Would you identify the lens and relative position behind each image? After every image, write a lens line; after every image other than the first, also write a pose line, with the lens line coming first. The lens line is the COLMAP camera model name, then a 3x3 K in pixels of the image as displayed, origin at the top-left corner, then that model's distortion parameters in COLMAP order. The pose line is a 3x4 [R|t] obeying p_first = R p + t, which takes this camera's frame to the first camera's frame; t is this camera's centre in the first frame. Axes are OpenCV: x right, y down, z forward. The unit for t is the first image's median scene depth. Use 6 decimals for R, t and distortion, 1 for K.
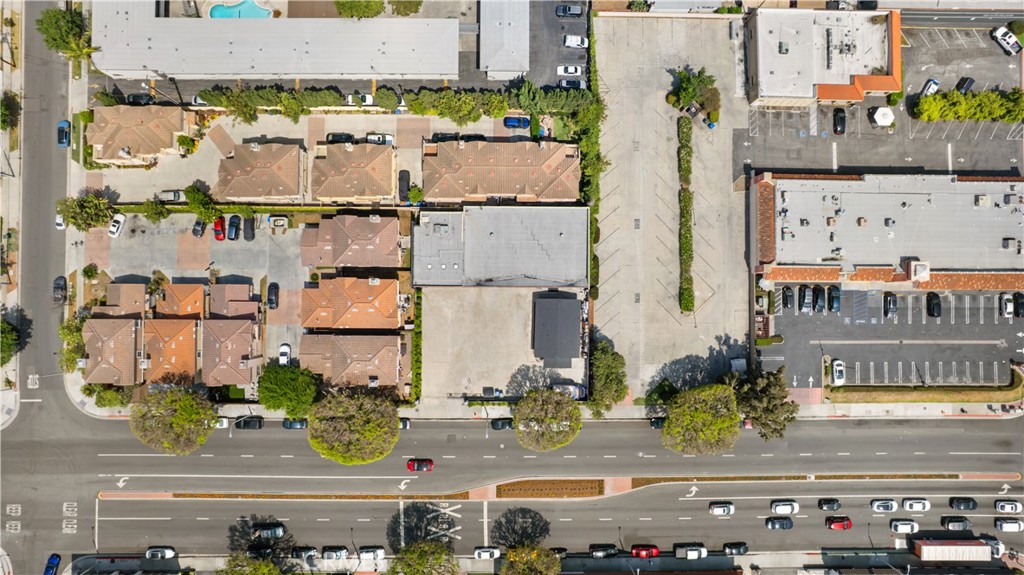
lens RADIAL K [[662.0, 0, 512.0], [0, 662.0, 287.5], [0, 0, 1]] dist [-0.085566, 0.081910]
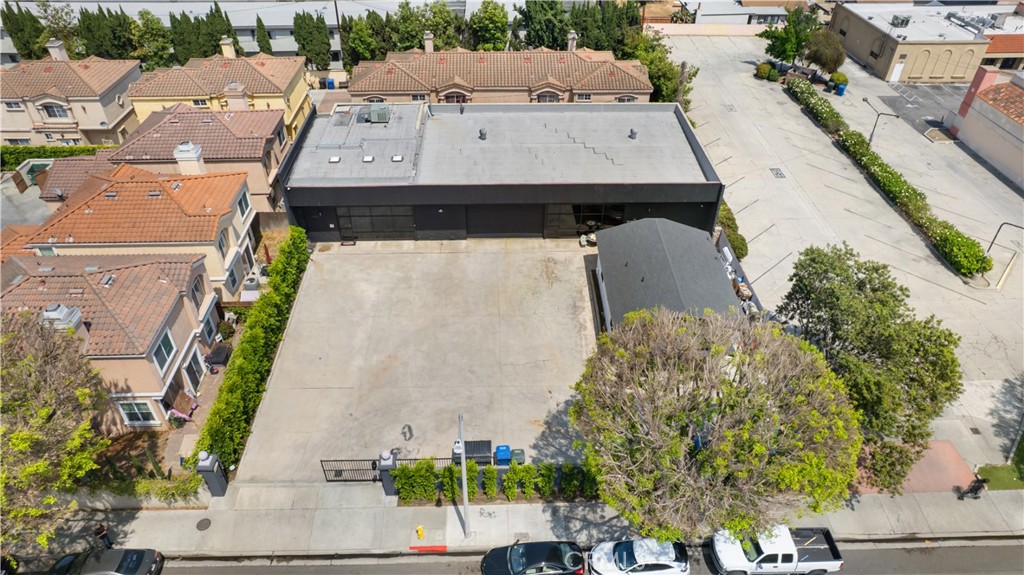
lens RADIAL K [[662.0, 0, 512.0], [0, 662.0, 287.5], [0, 0, 1]] dist [-0.085566, 0.081910]
pose [[0.999379, -0.026790, 0.022895, -0.022634], [0.034749, 0.641069, -0.766696, 0.329522], [0.005863, 0.767016, 0.641602, 0.757296]]
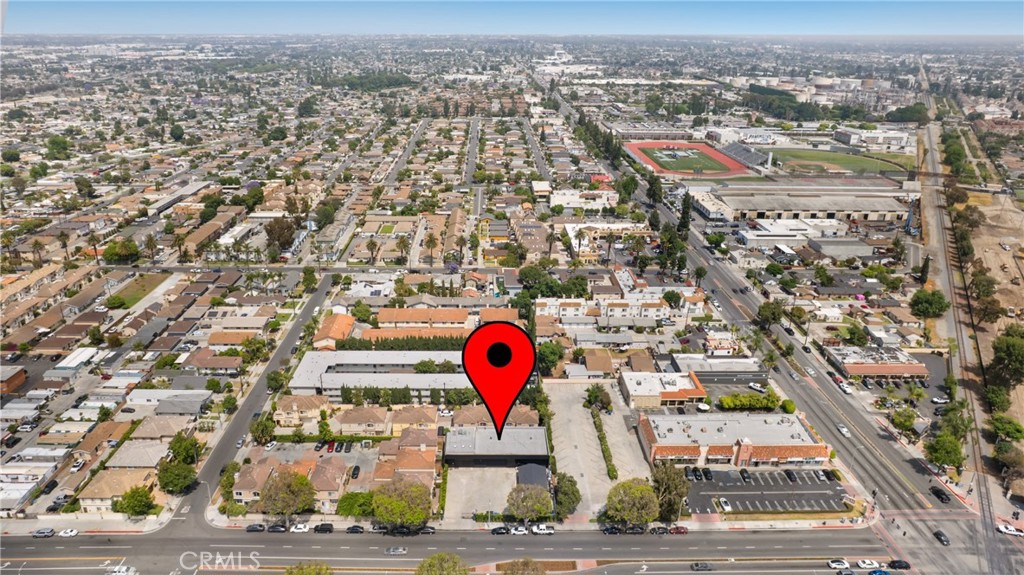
lens RADIAL K [[643.9, 0, 475.9], [0, 643.9, 286.8], [0, 0, 1]] dist [-0.034699, 0.000566]
pose [[0.999732, -0.014397, -0.018131, -0.032321], [-0.010939, 0.396462, -0.917986, 1.274413], [0.020404, 0.917938, 0.396199, -0.041504]]
